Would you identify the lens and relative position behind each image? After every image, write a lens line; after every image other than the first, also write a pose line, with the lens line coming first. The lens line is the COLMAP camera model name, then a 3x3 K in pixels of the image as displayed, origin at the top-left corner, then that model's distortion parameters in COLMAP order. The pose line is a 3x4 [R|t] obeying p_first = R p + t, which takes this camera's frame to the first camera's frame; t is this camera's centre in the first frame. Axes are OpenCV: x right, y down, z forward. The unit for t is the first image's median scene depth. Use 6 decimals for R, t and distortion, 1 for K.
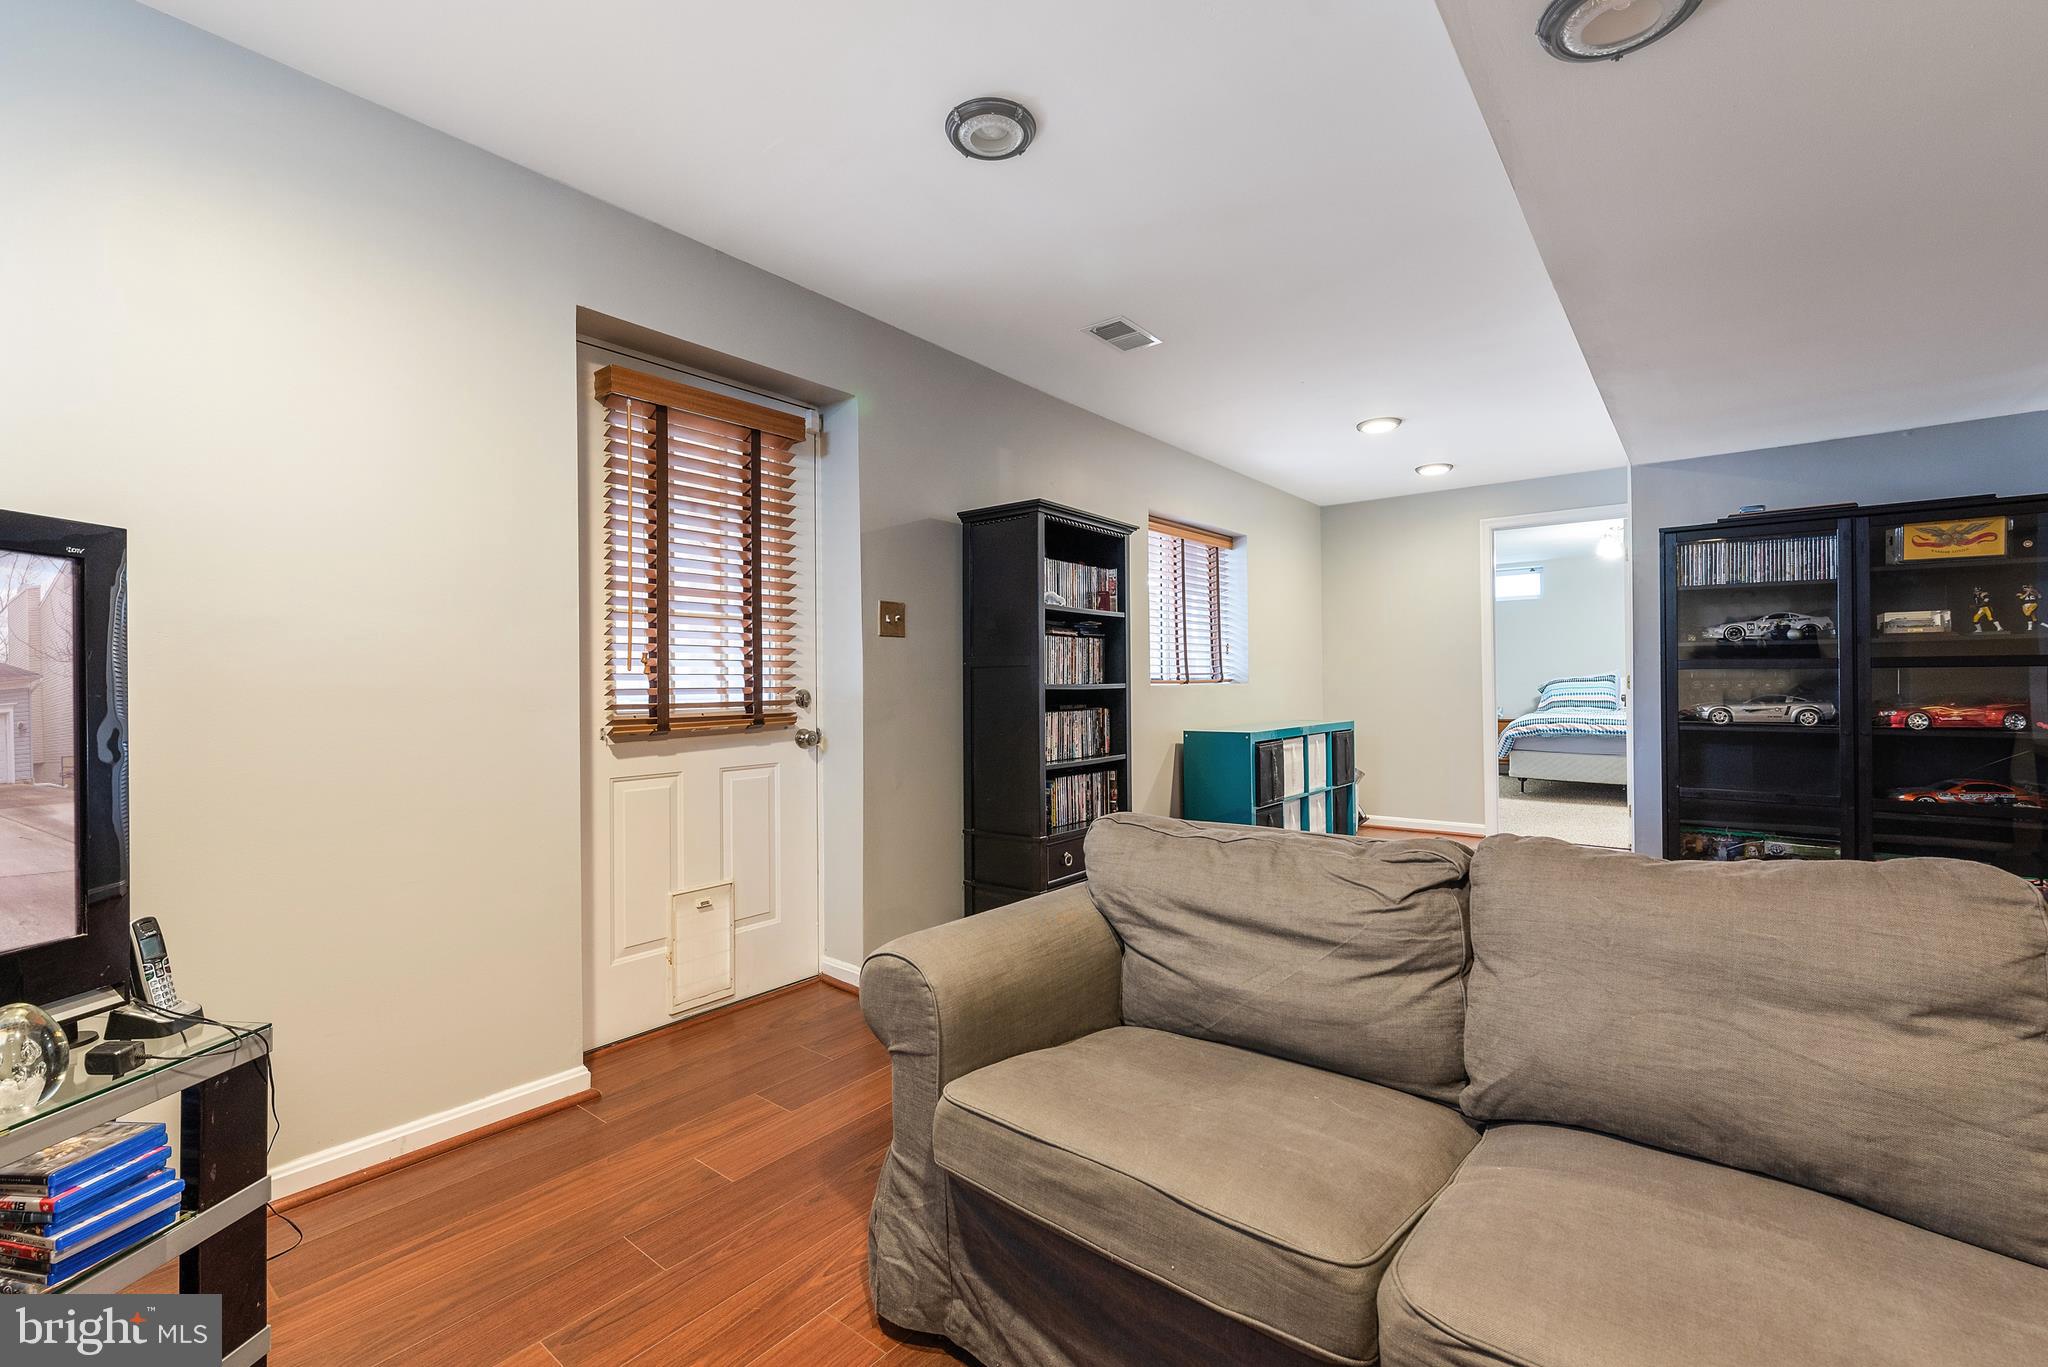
lens RADIAL K [[881.9, 0, 1027.4], [0, 881.9, 687.3], [0, 0, 1]] dist [0.001687, -0.000195]
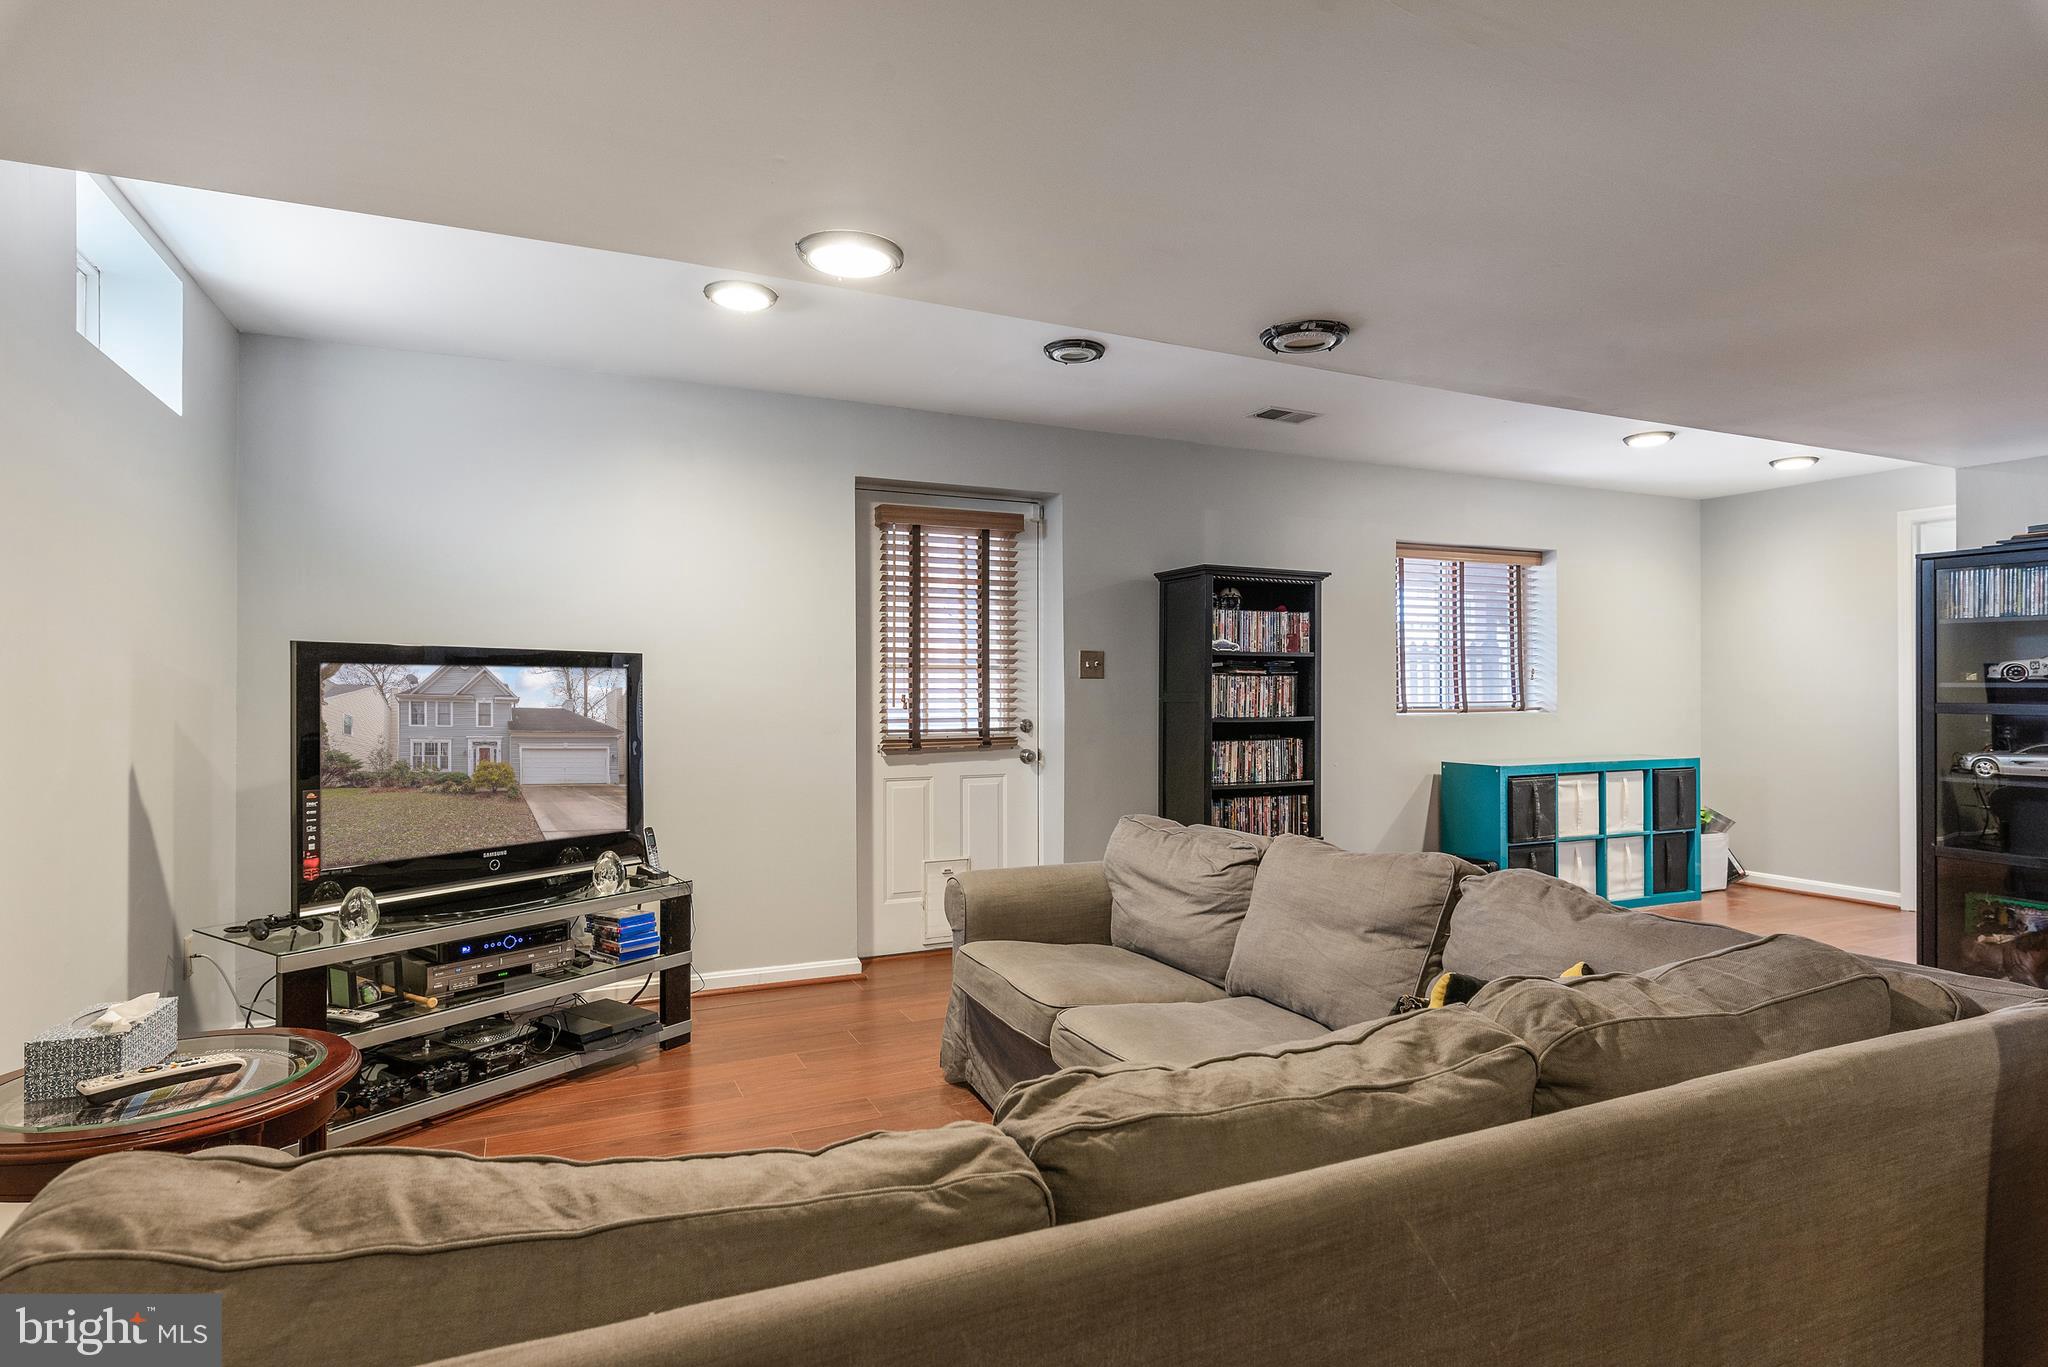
lens RADIAL K [[1074.9, 0, 1023.3], [0, 1074.9, 724.6], [0, 0, 1]] dist [-0.011175, -0.000356]
pose [[0.894902, 0.021987, -0.445721, 0.482392], [-0.008900, 0.999466, 0.031432, -0.041912], [0.446174, -0.024162, 0.894620, -0.457649]]
